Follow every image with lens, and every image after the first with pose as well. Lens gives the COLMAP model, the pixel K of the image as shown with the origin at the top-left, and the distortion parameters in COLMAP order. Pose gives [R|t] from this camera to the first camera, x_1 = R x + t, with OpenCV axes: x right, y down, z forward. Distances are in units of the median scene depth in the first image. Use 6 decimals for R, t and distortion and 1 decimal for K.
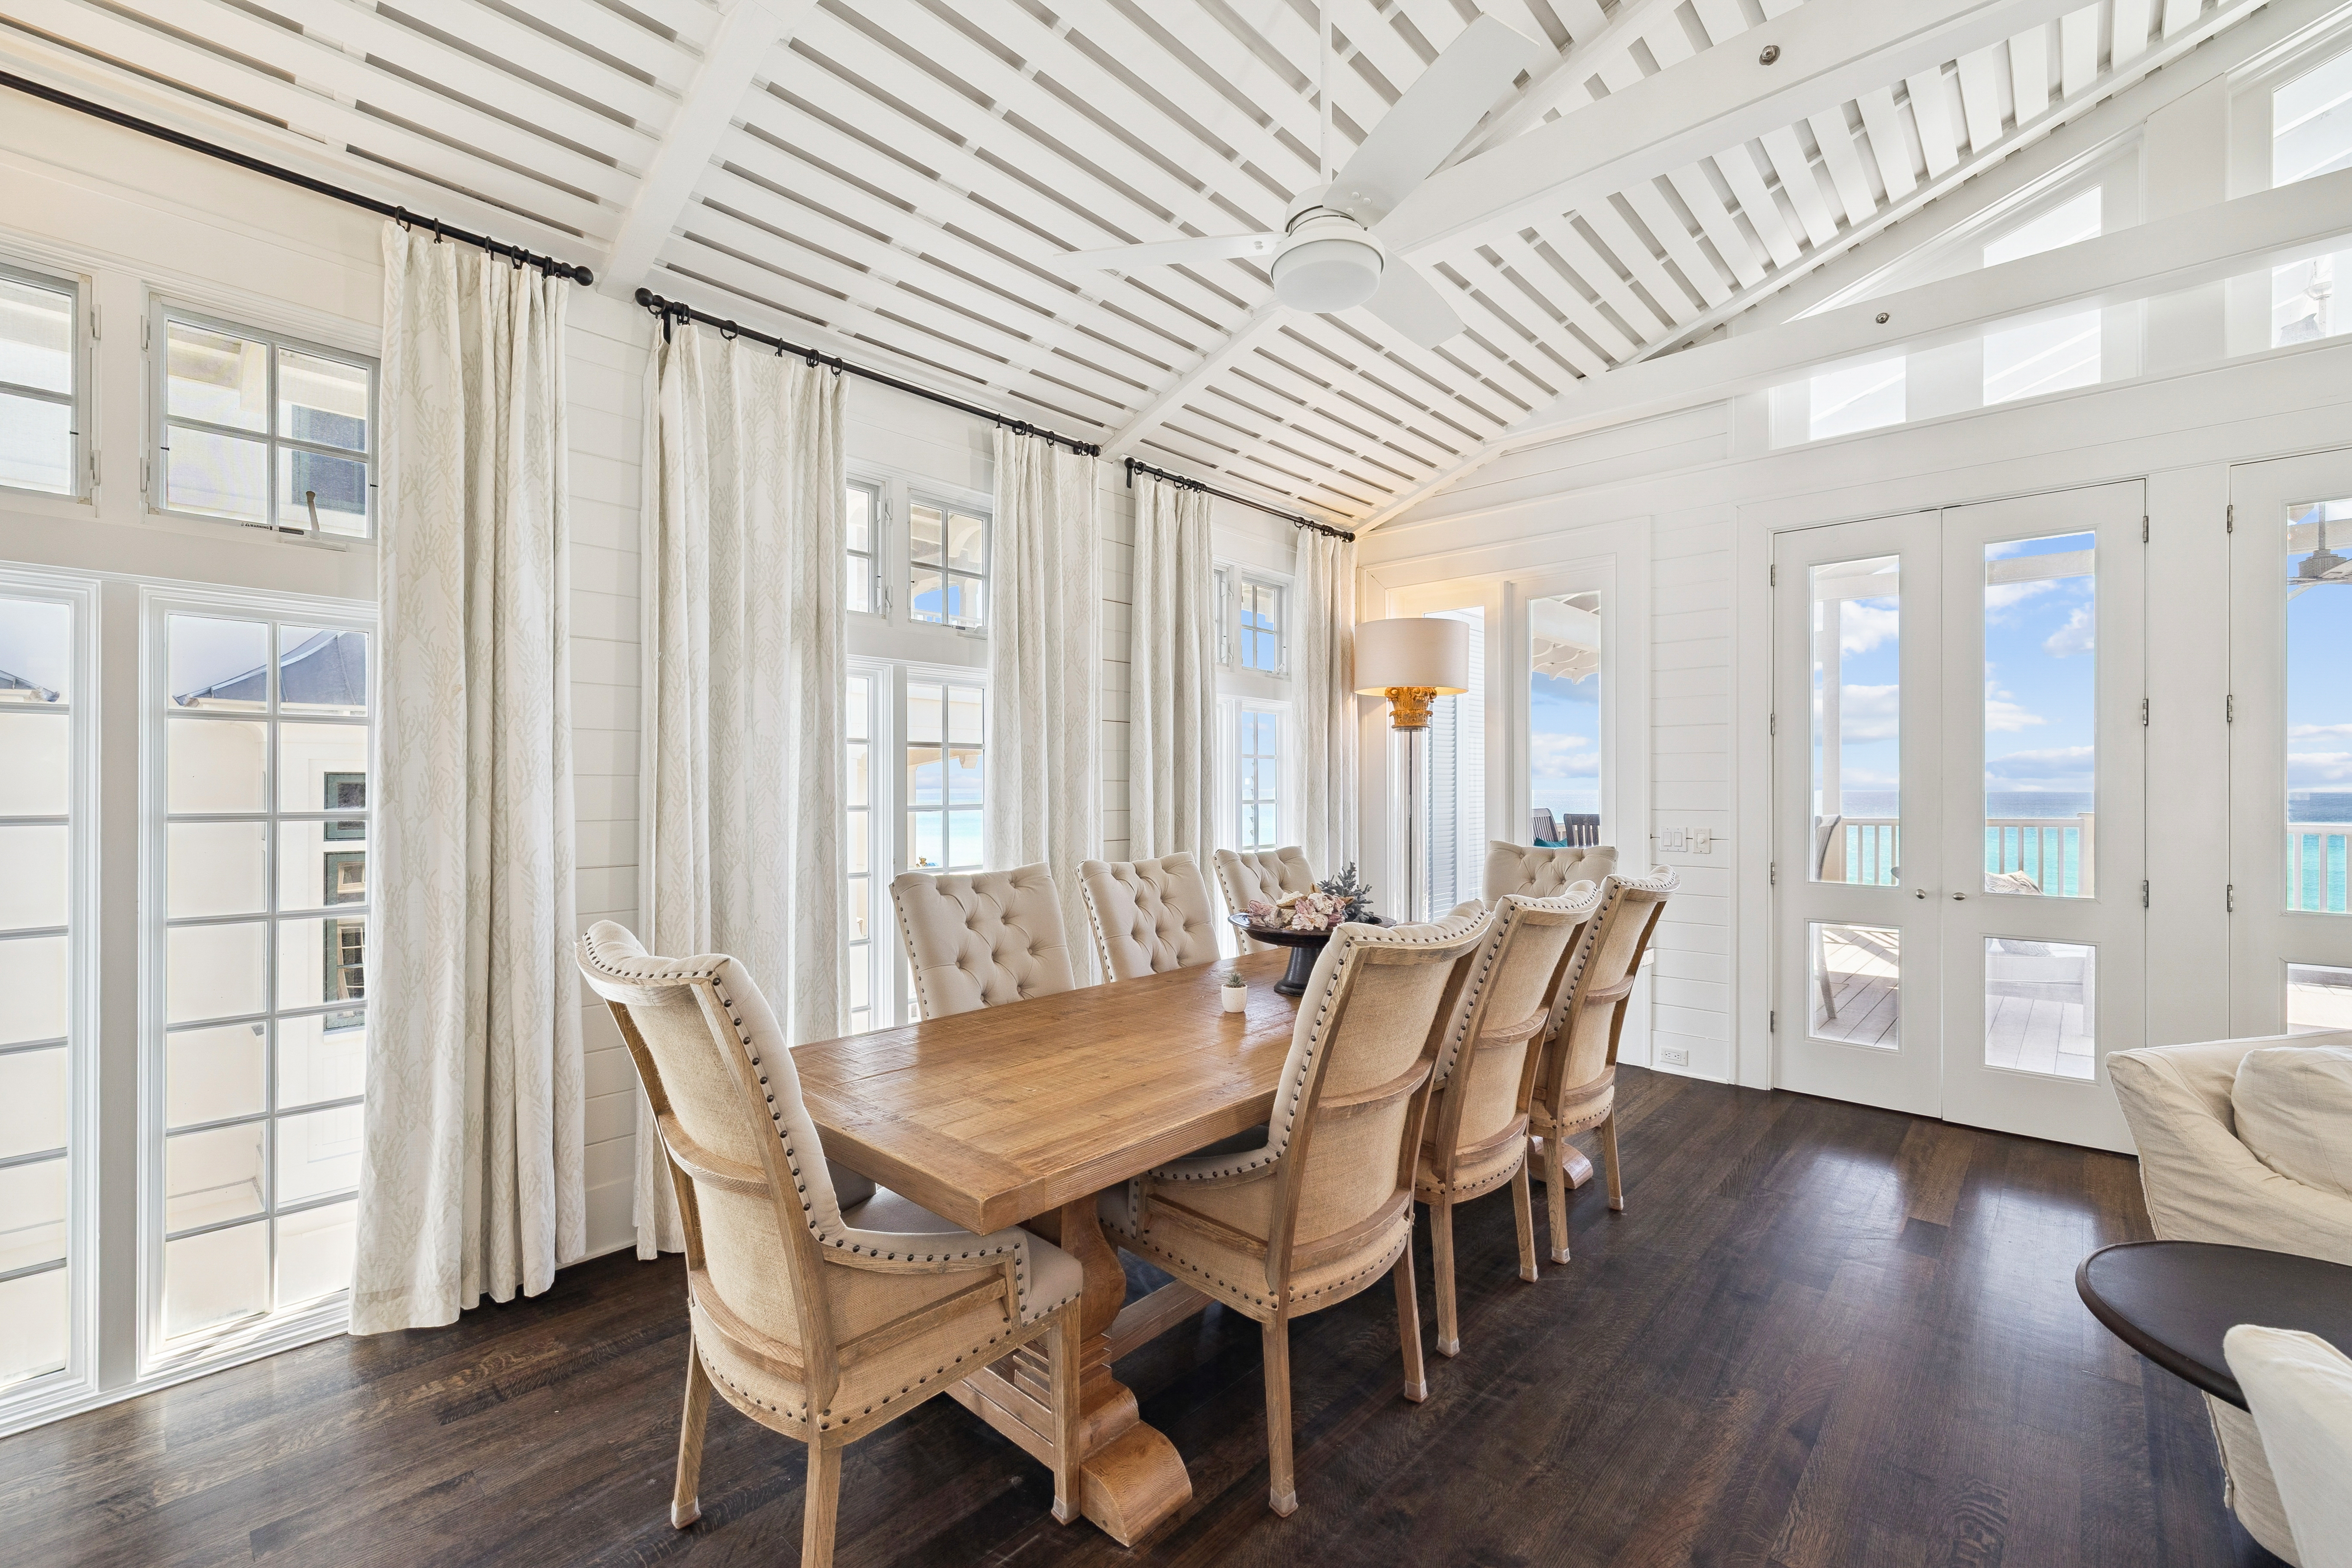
lens RADIAL K [[982.6, 0, 1167.5], [0, 982.6, 778.3], [0, 0, 1]] dist [0.001199, 0.000102]
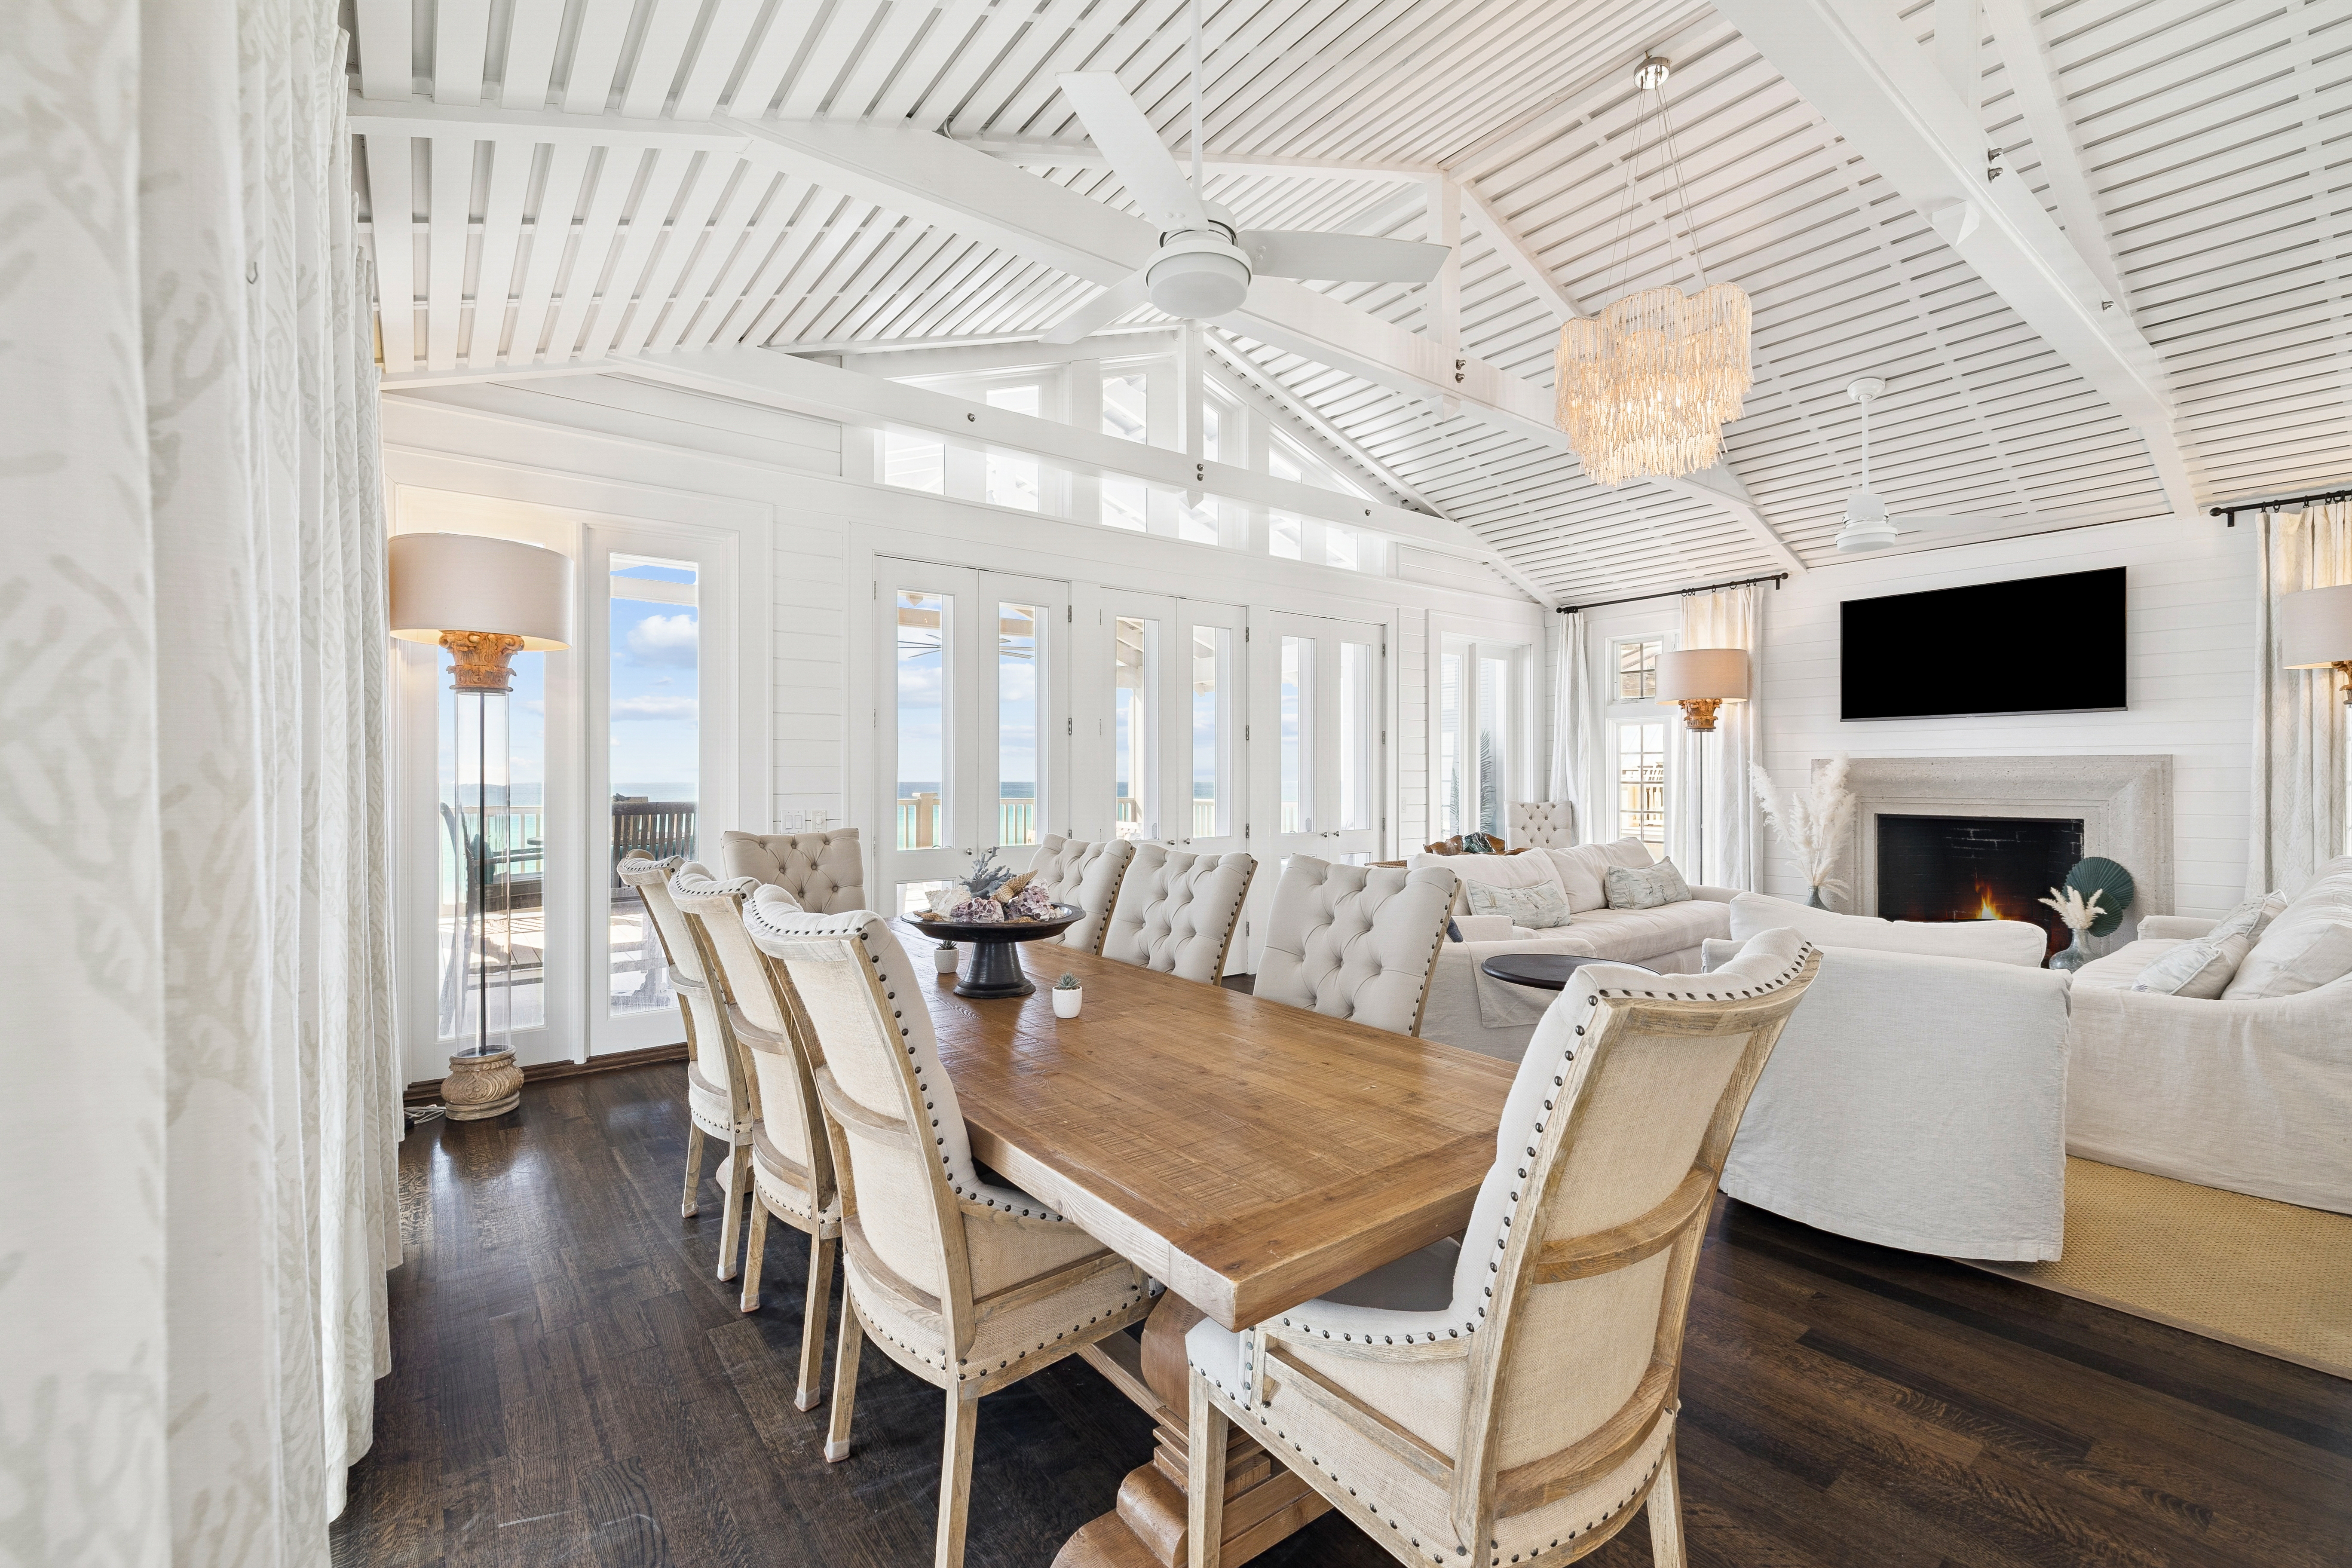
lens RADIAL K [[993.8, 0, 1175.7], [0, 993.8, 767.8], [0, 0, 1]] dist [-0.002577, -0.000323]
pose [[0.170333, 0.009445, 0.985341, -0.497636], [-0.006229, 0.999944, -0.008509, 0.011933], [-0.985367, -0.004689, 0.170382, 0.466023]]
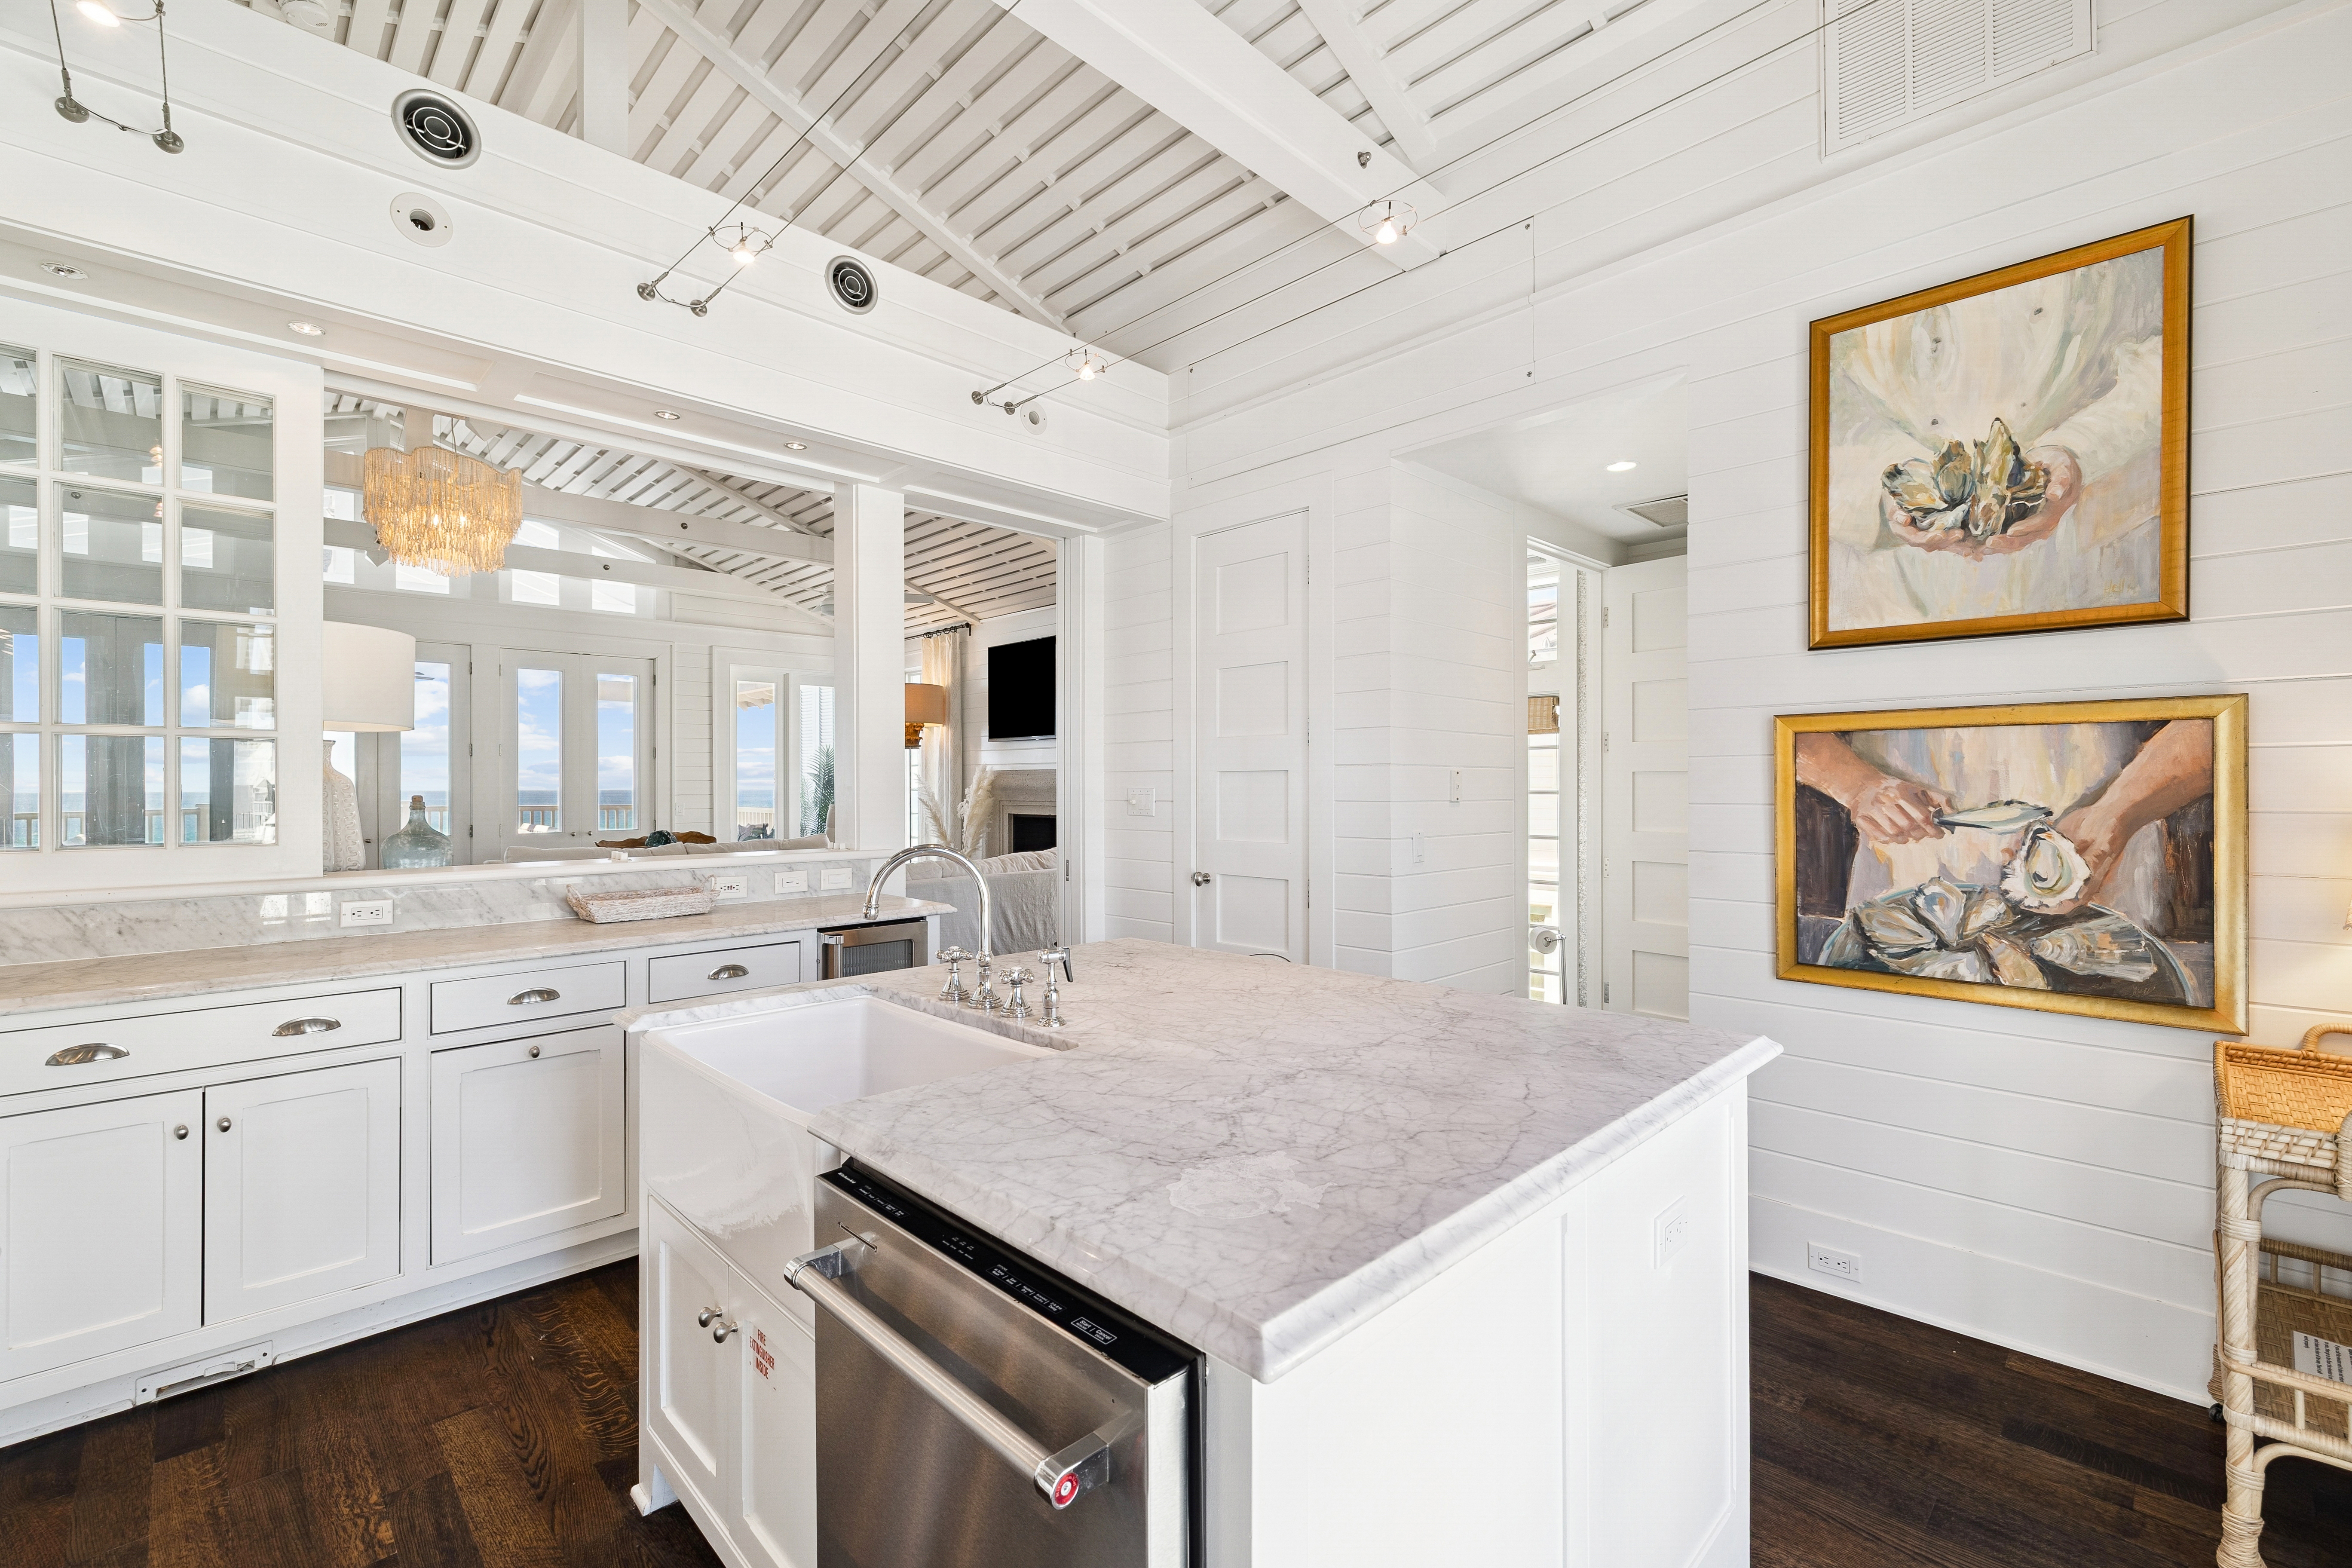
lens RADIAL K [[993.9, 0, 1176.0], [0, 993.9, 784.0], [0, 0, 1]] dist [-0.000644, 0.000105]
pose [[0.042932, 0.000874, 0.999078, -0.769495], [-0.002693, 0.999996, -0.000759, 0.004667], [-0.999074, -0.002658, 0.042935, -0.818849]]
